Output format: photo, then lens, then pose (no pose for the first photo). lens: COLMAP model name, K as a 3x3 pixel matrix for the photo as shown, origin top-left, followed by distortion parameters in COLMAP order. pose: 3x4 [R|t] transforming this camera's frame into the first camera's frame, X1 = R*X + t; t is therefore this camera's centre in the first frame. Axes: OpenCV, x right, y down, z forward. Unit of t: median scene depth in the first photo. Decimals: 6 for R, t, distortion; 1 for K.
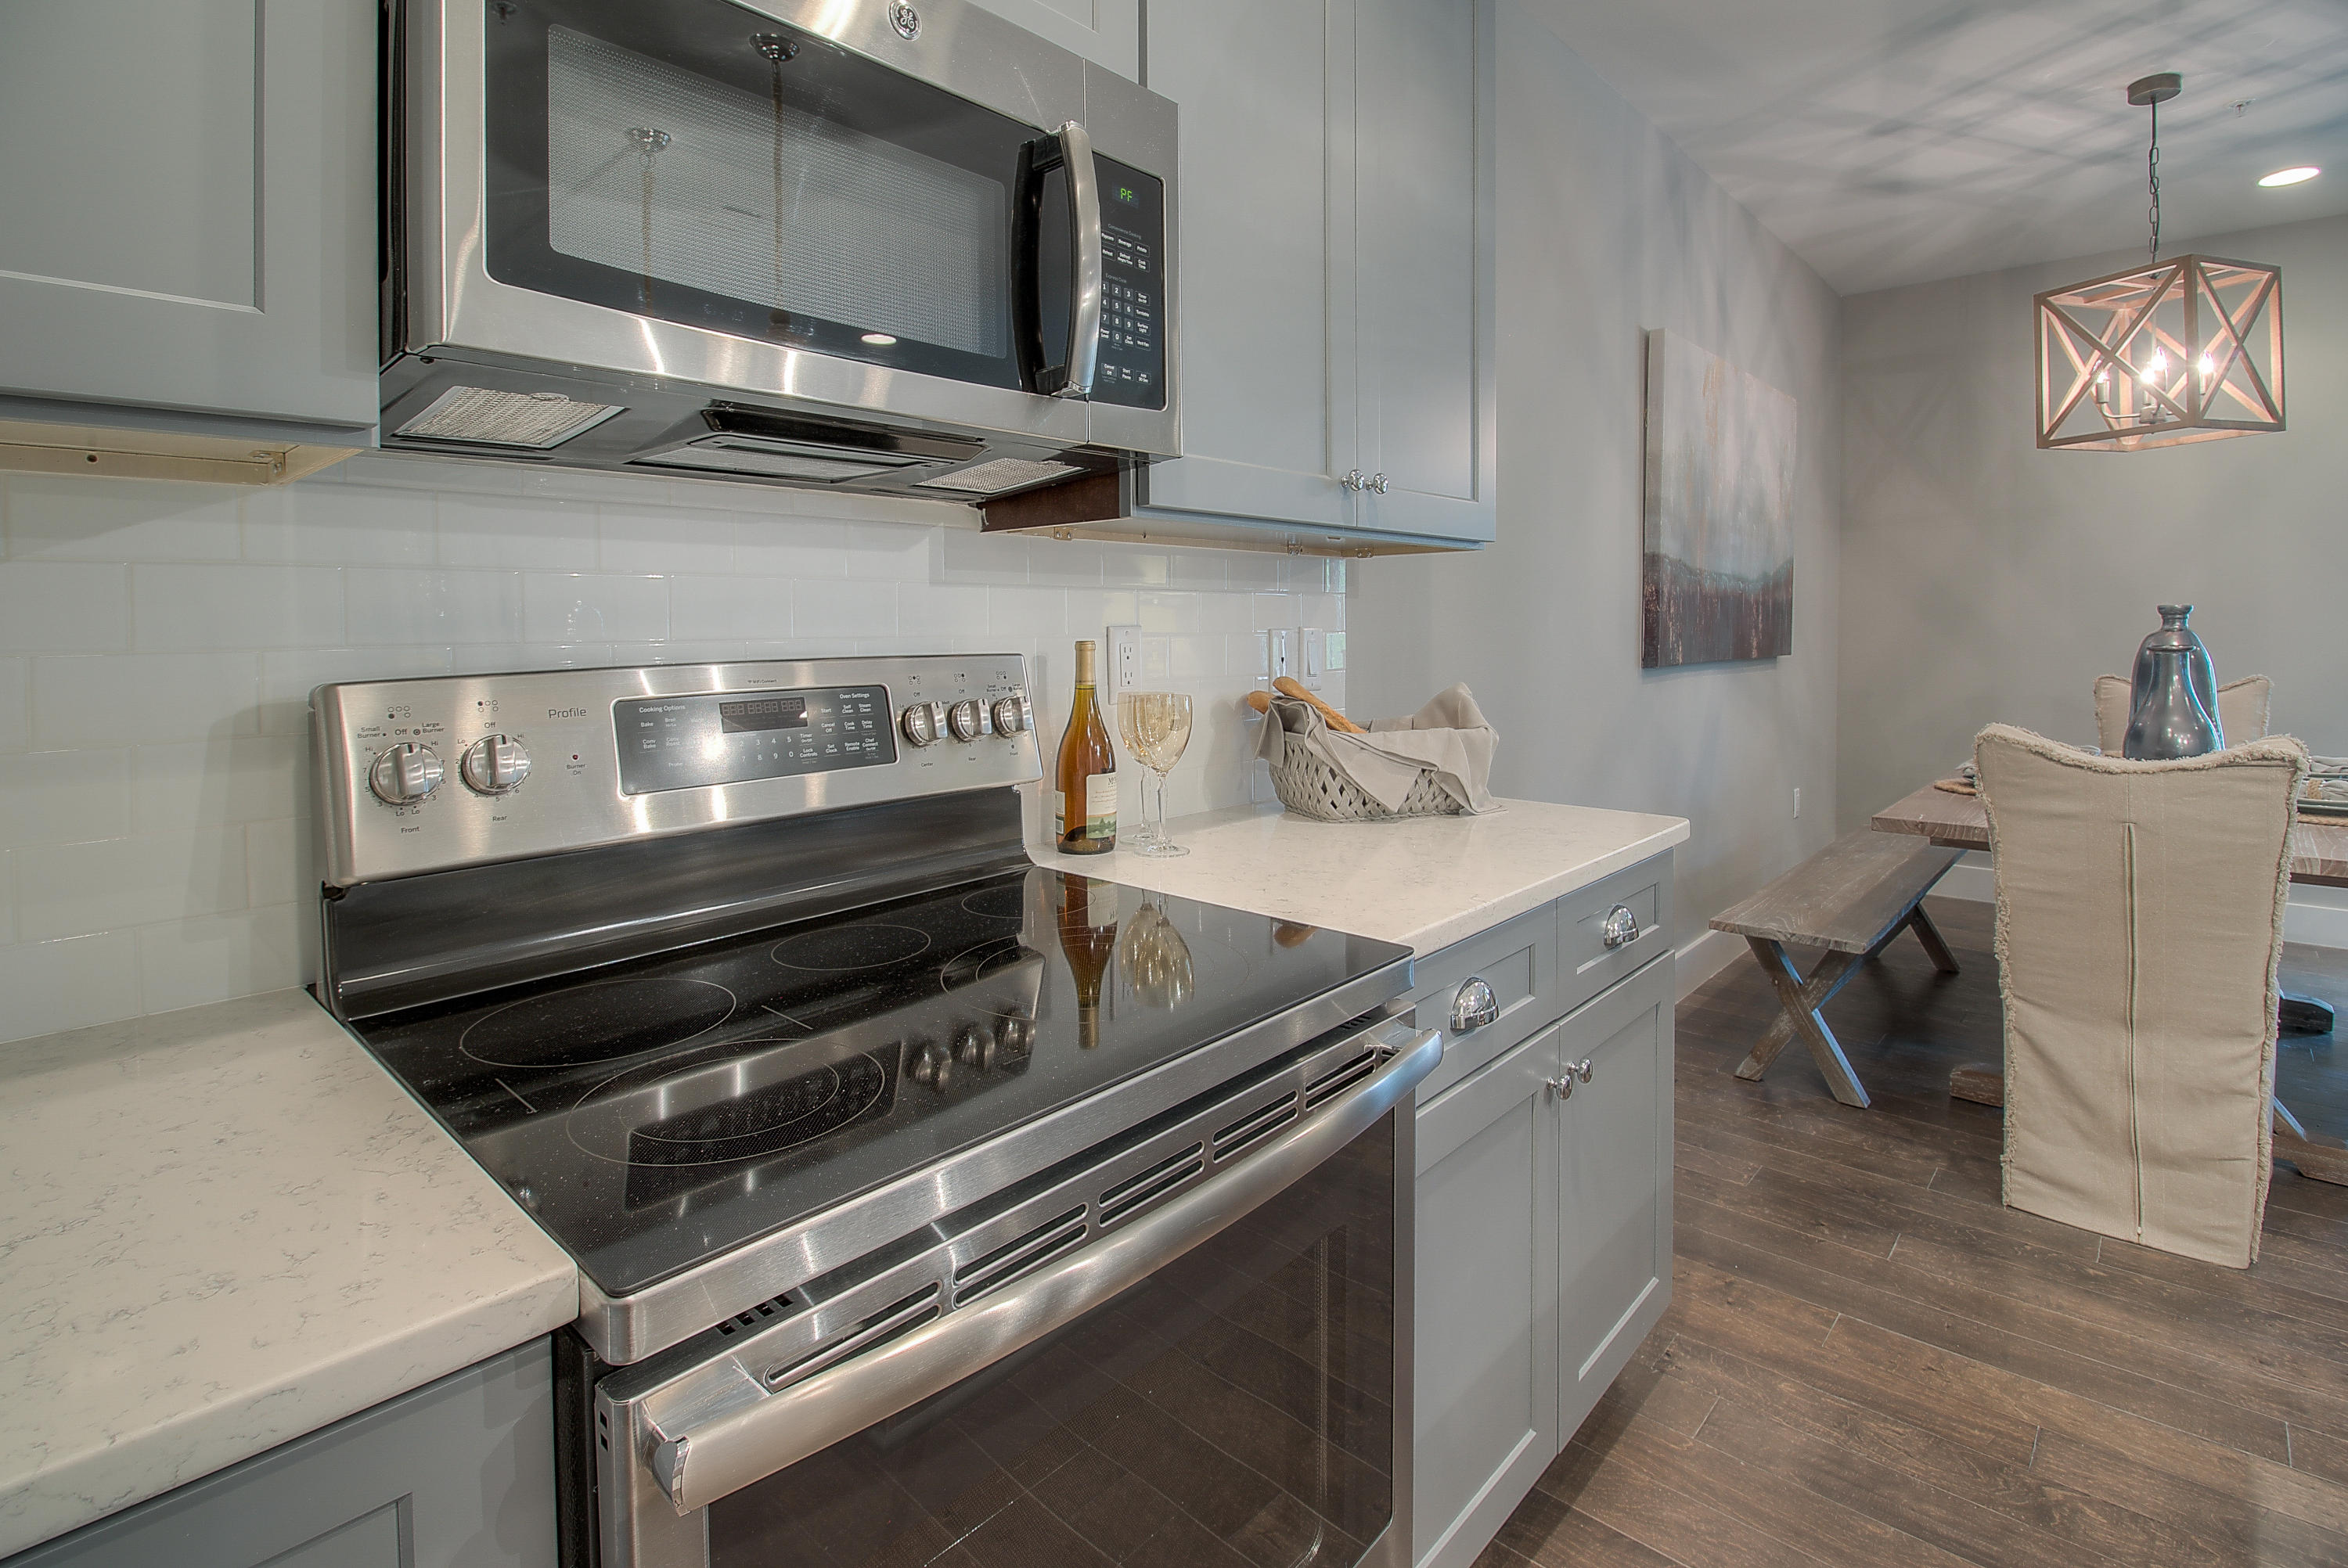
lens RADIAL K [[1141.6, 0, 1196.0], [0, 1141.6, 629.9], [0, 0, 1]] dist [-0.018179, -0.001341]
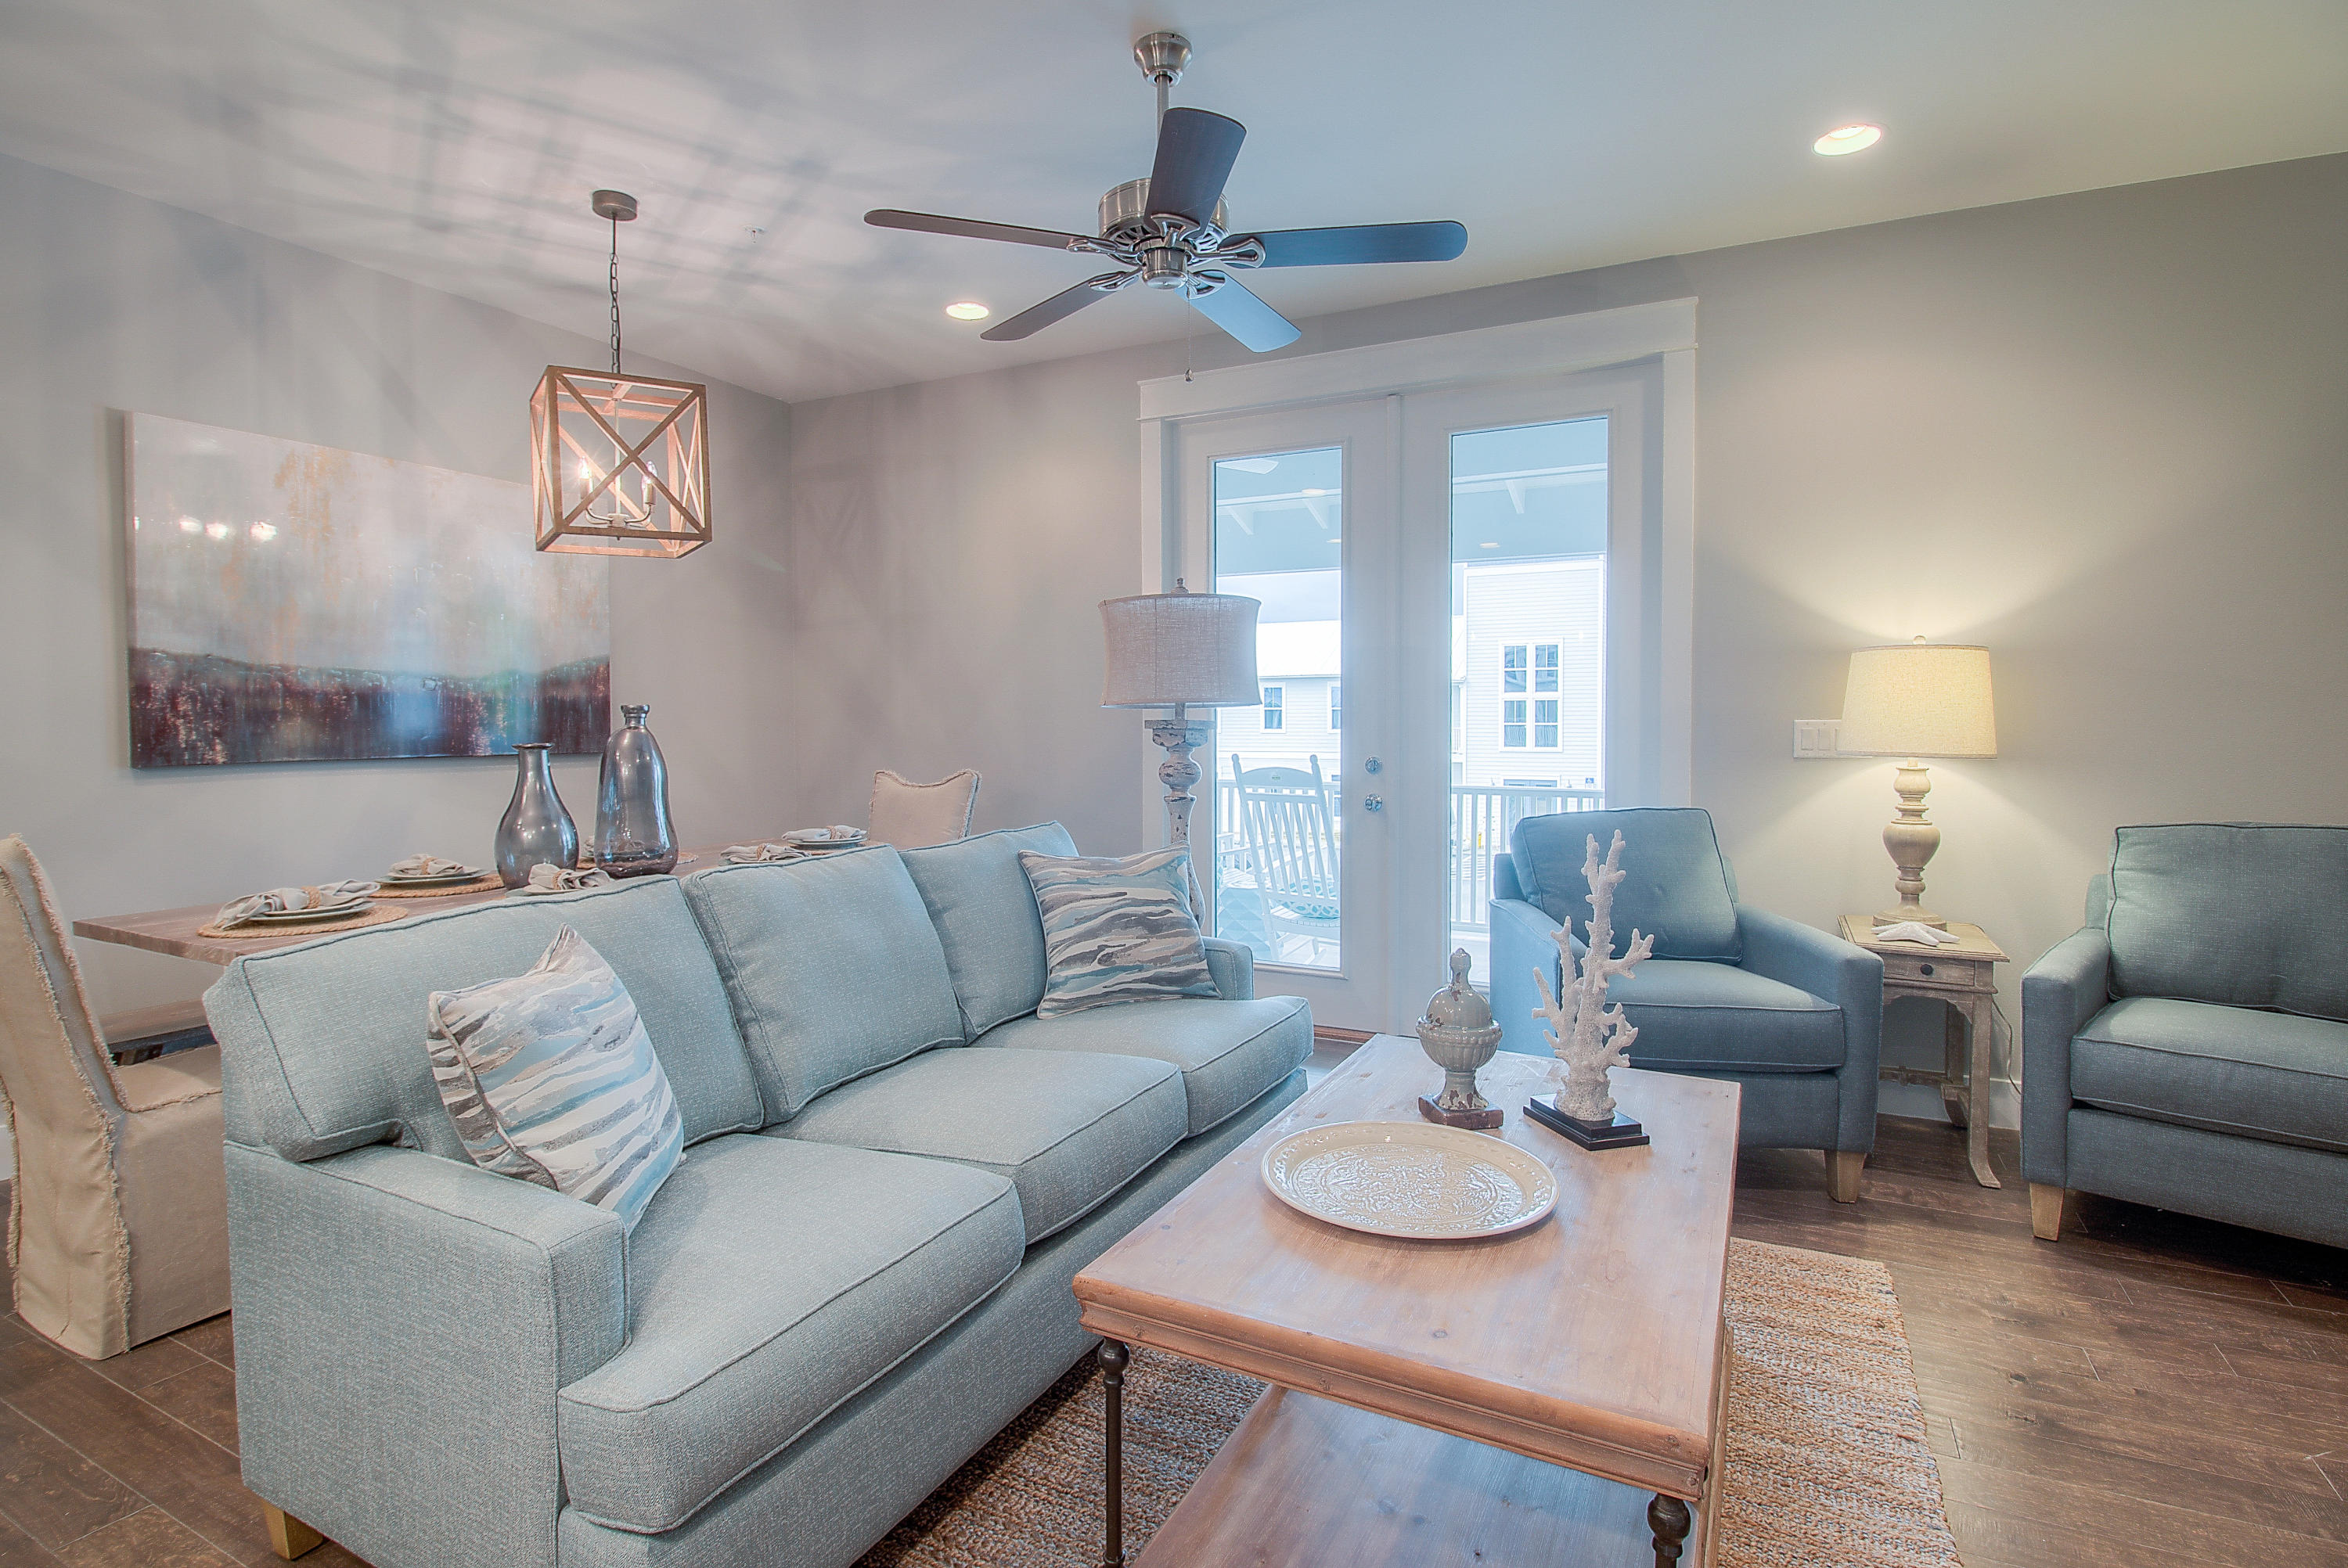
lens RADIAL K [[1129.2, 0, 1183.5], [0, 1129.2, 744.1], [0, 0, 1]] dist [0.001775, -0.009755]
pose [[0.965412, -0.003727, 0.260701, 1.097125], [-0.000397, 0.999876, 0.015763, -0.001659], [-0.260727, -0.015321, 0.965291, -0.154462]]
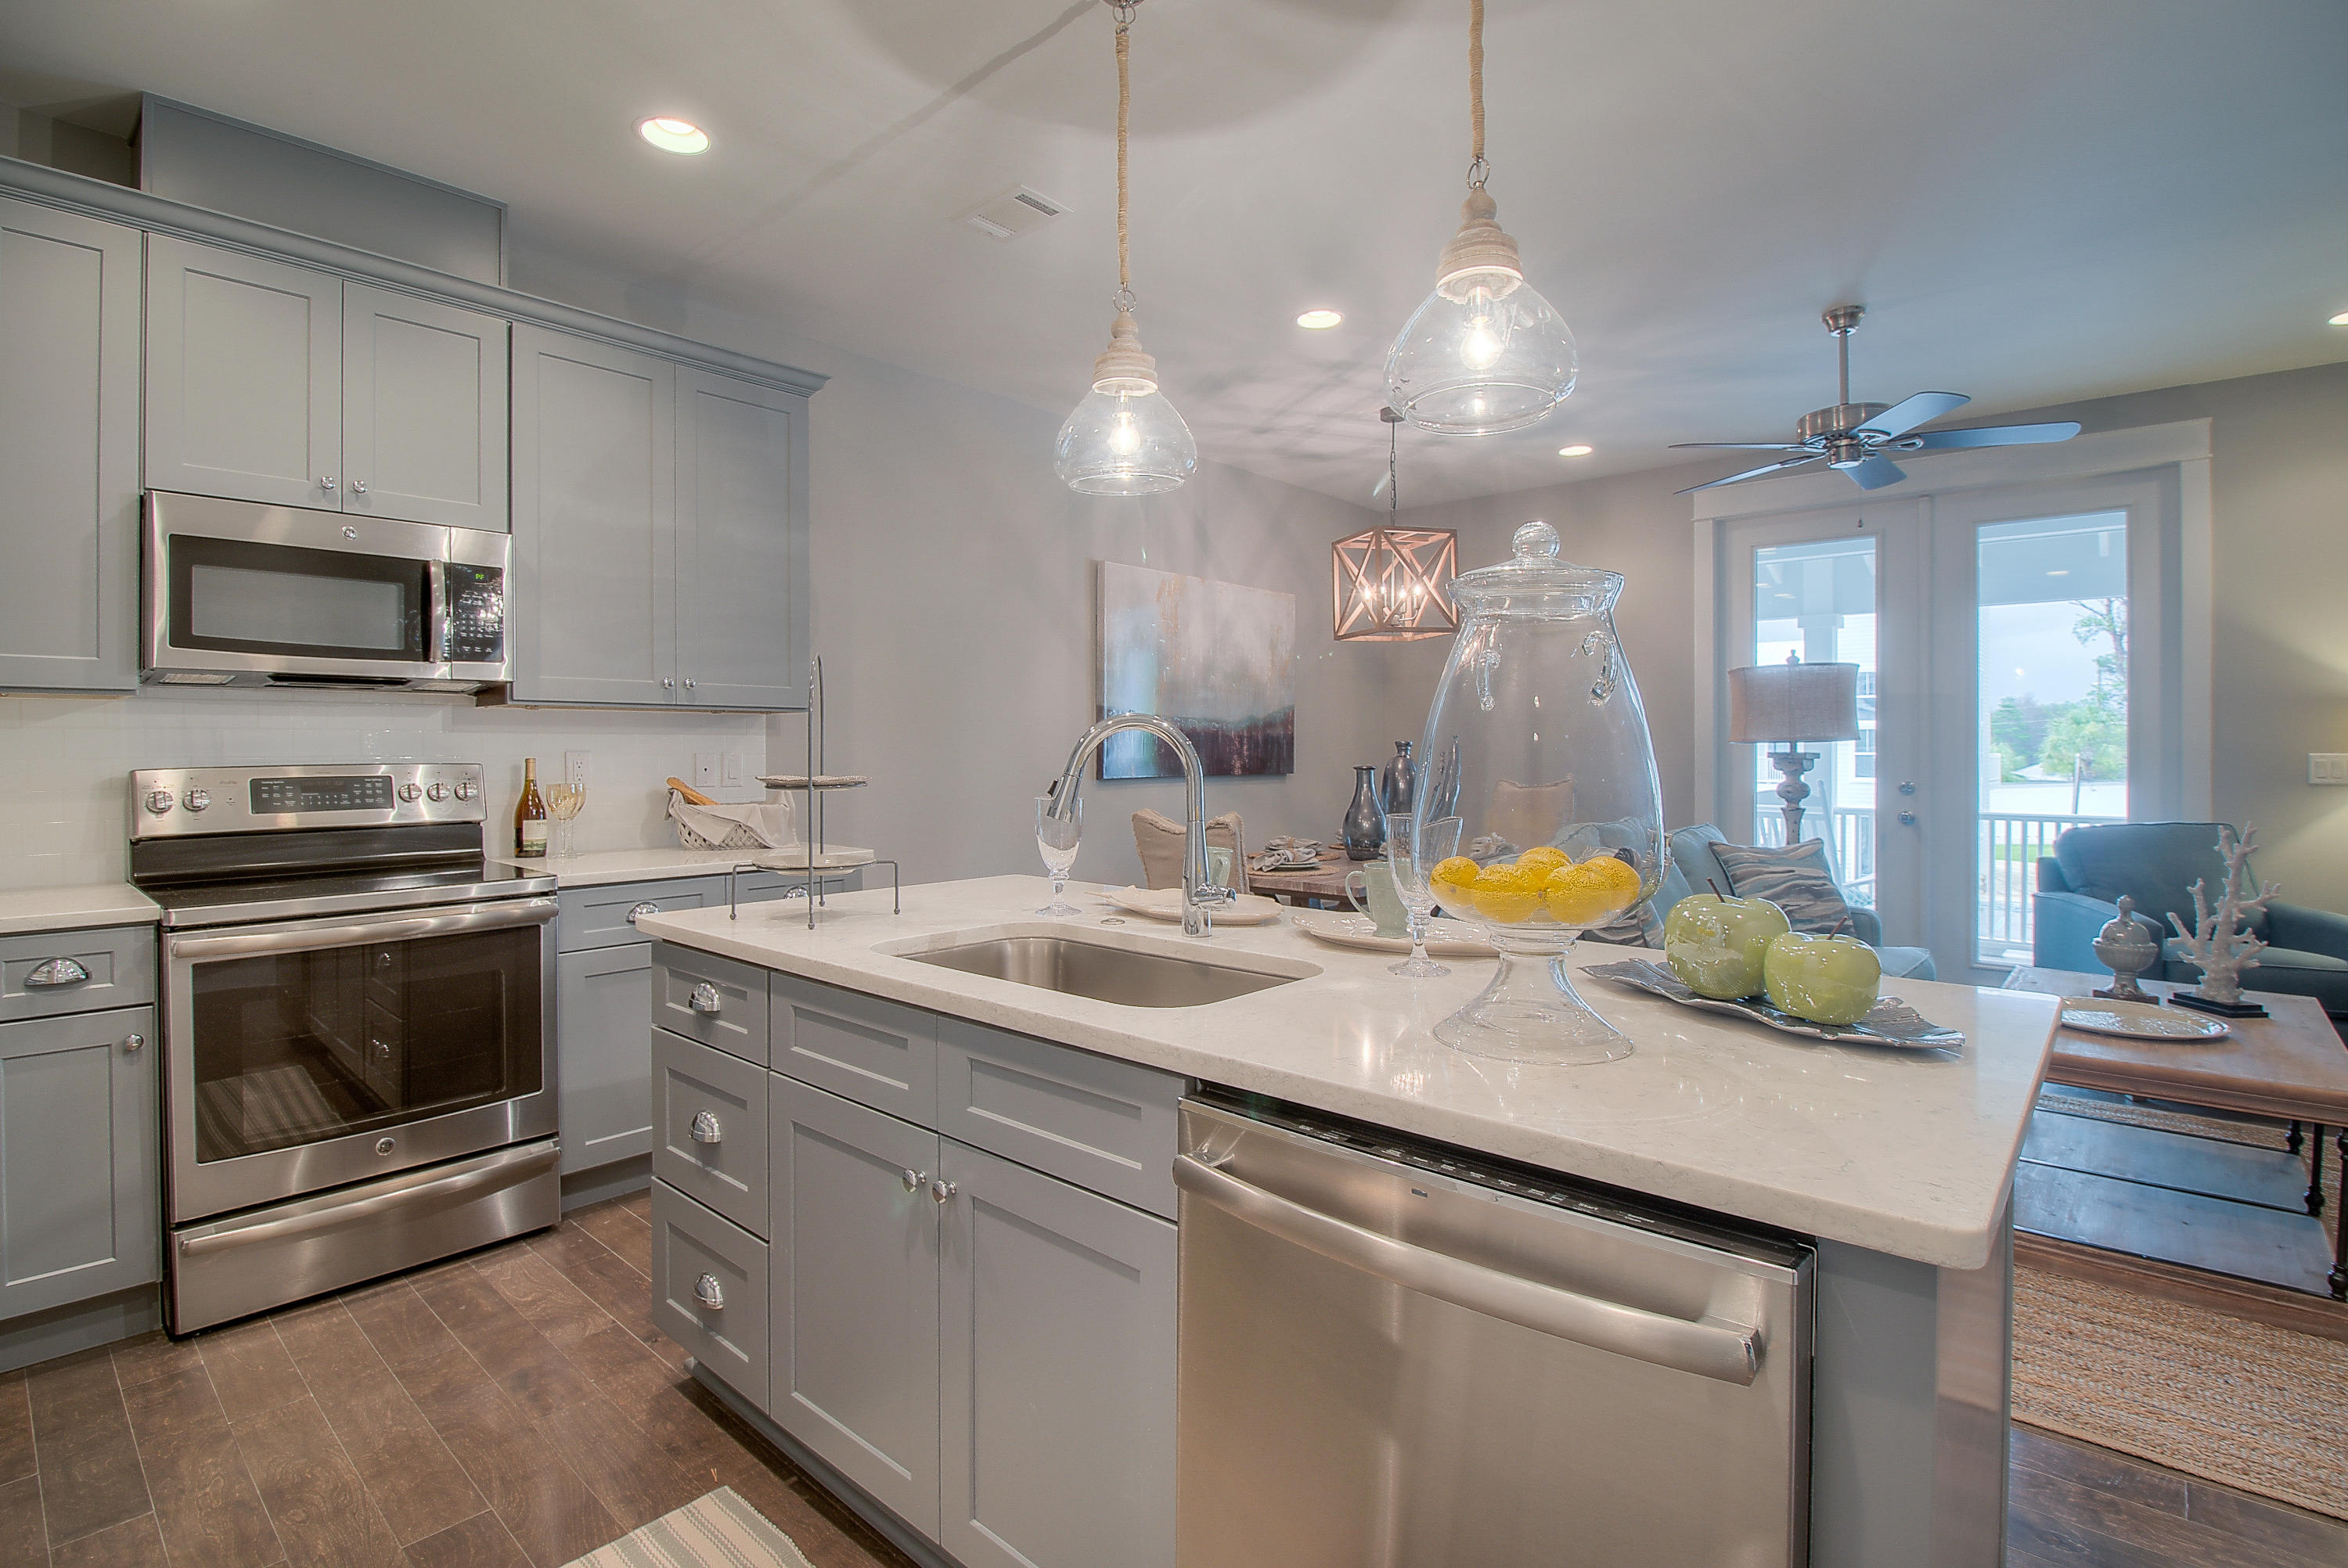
lens RADIAL K [[1096.5, 0, 1215.9], [0, 1096.5, 745.2], [0, 0, 1]] dist [0.001437, -0.016111]
pose [[0.999654, 0.004675, 0.025876, 0.569658], [-0.004455, 0.999953, -0.008564, -0.001166], [-0.025915, 0.008446, 0.999628, -0.543632]]
